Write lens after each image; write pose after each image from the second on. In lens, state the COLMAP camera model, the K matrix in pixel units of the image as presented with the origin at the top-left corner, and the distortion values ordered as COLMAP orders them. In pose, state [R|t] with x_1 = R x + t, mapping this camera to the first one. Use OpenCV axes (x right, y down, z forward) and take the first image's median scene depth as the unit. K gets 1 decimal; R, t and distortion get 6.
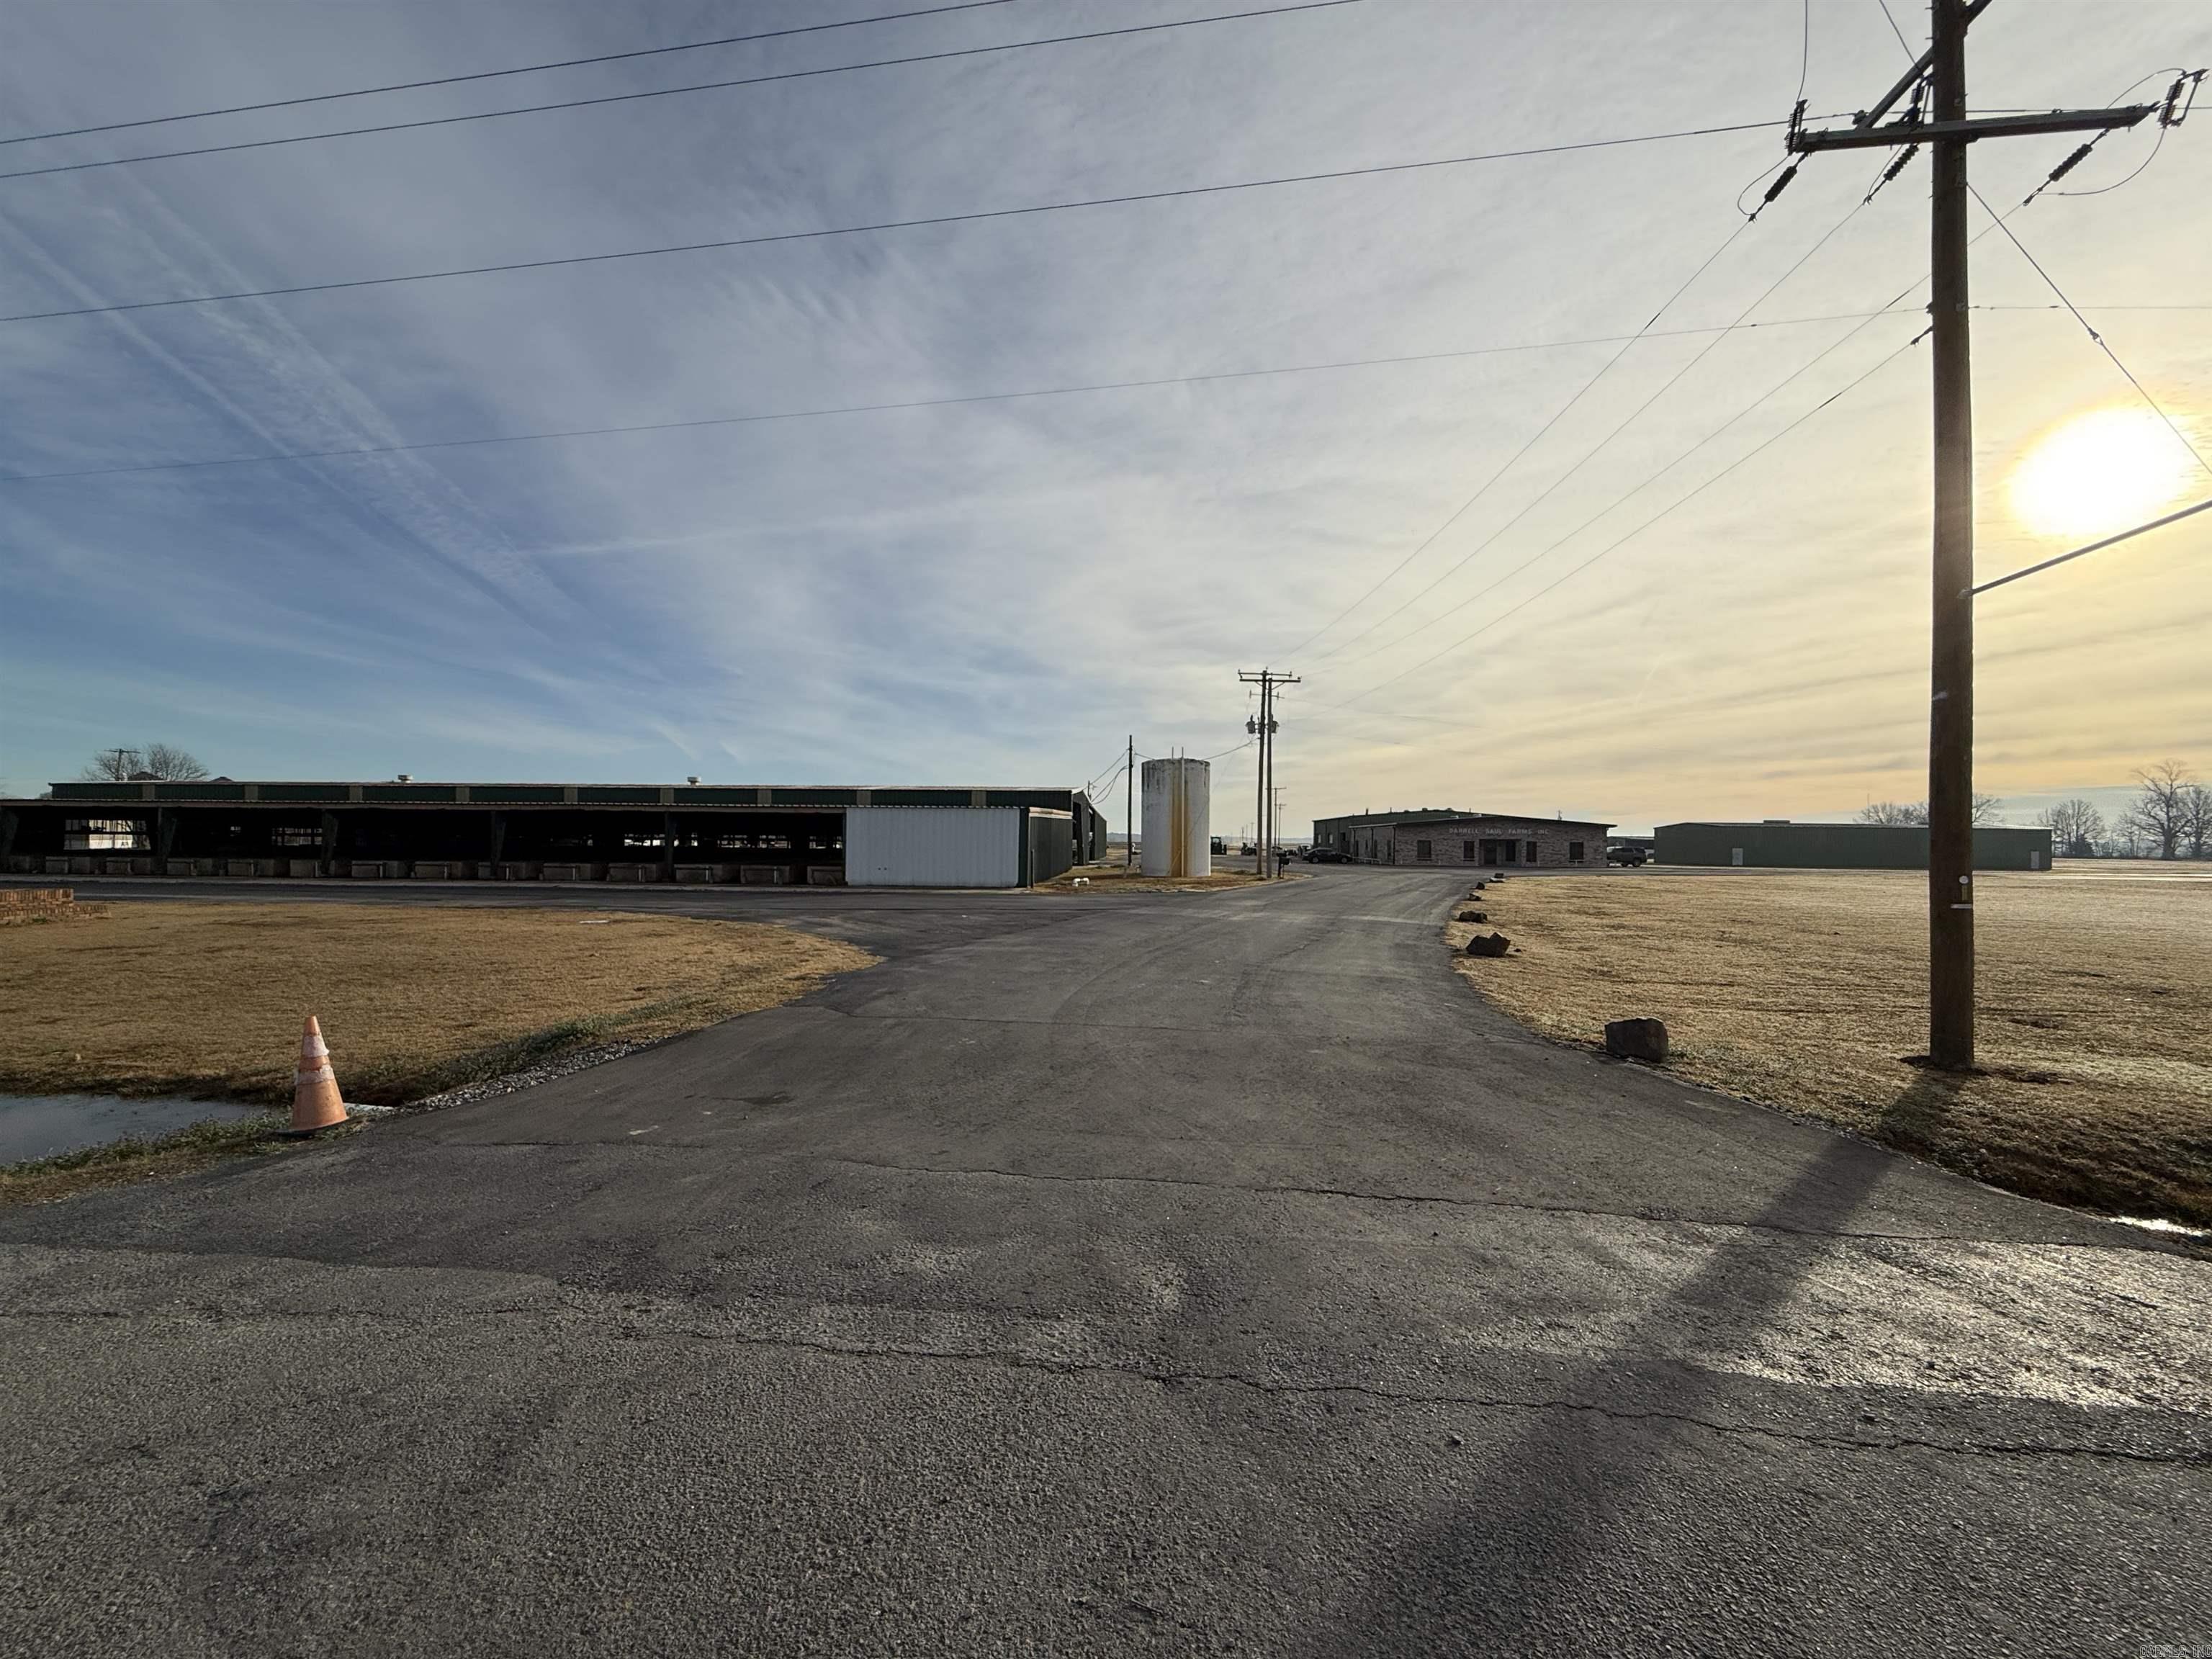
lens RADIAL K [[876.6, 0, 1100.1], [0, 876.6, 799.3], [0, 0, 1]] dist [0.001947, 0.000743]
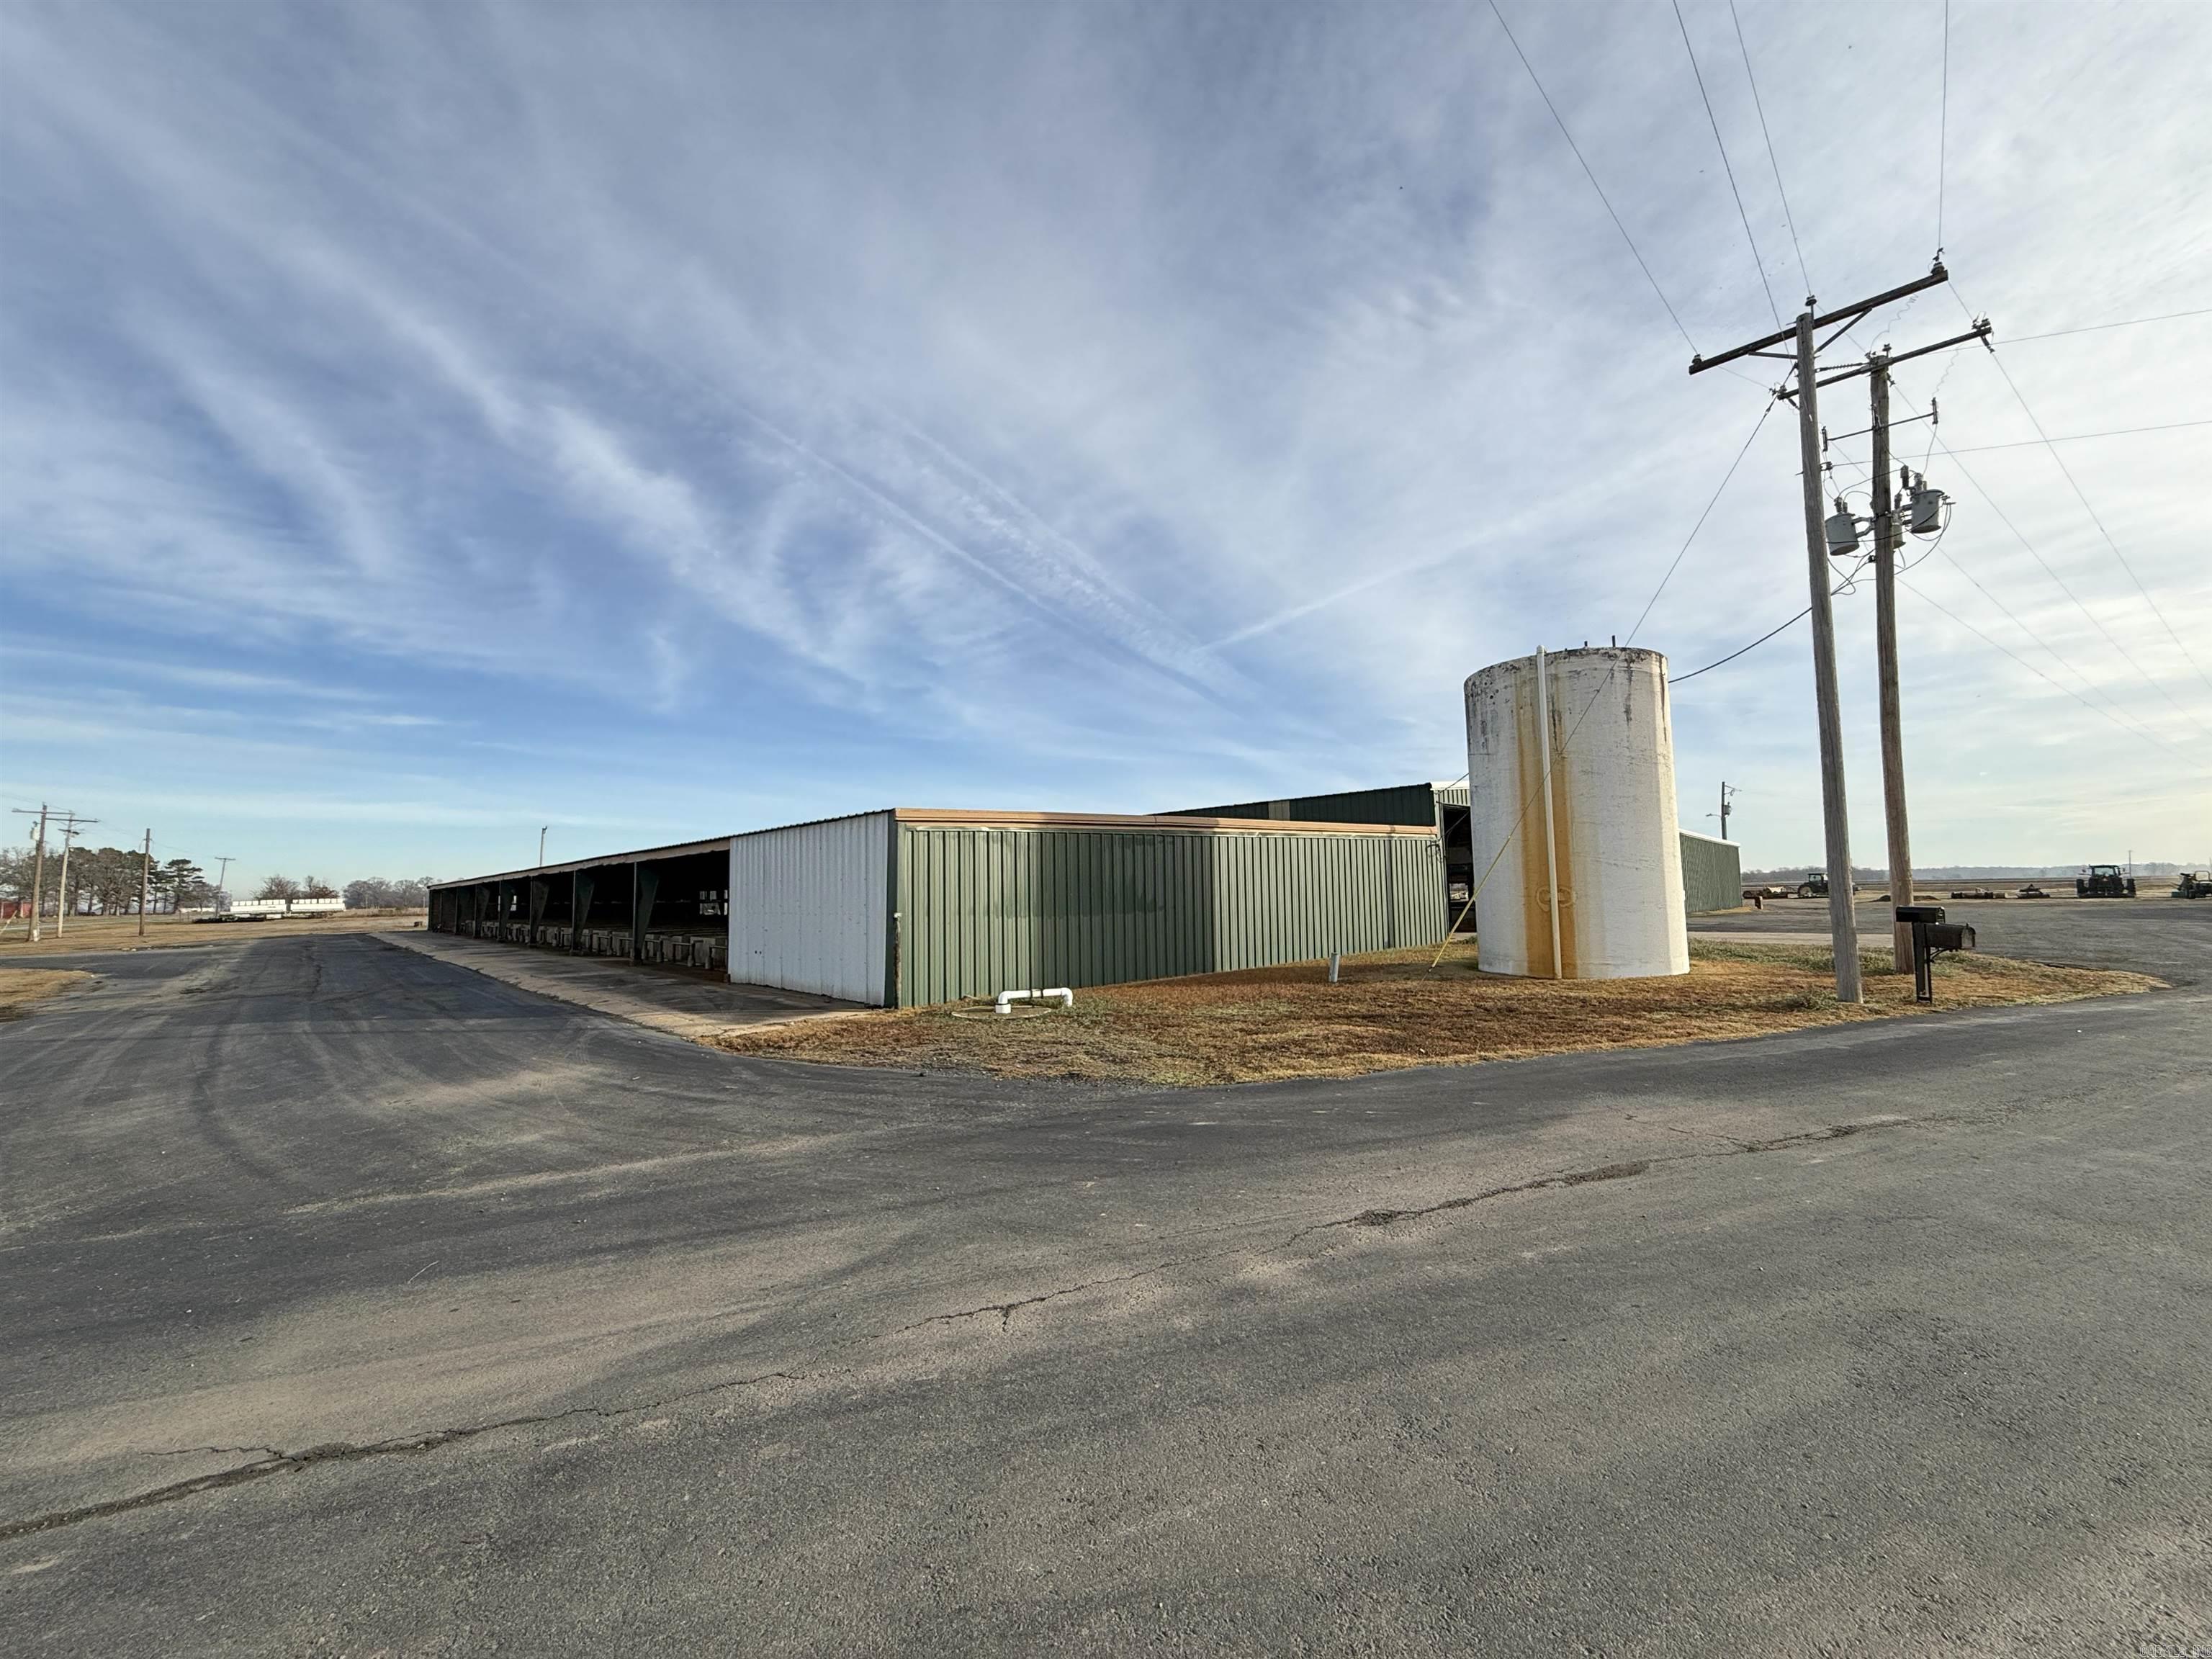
lens RADIAL K [[890.4, 0, 1094.1], [0, 890.4, 839.6], [0, 0, 1]] dist [0.002379, -0.000275]
pose [[0.724375, -0.064954, -0.686339, 0.036288], [0.057632, 0.997772, -0.033602, 0.005794], [0.686993, -0.015214, 0.726505, 0.104534]]
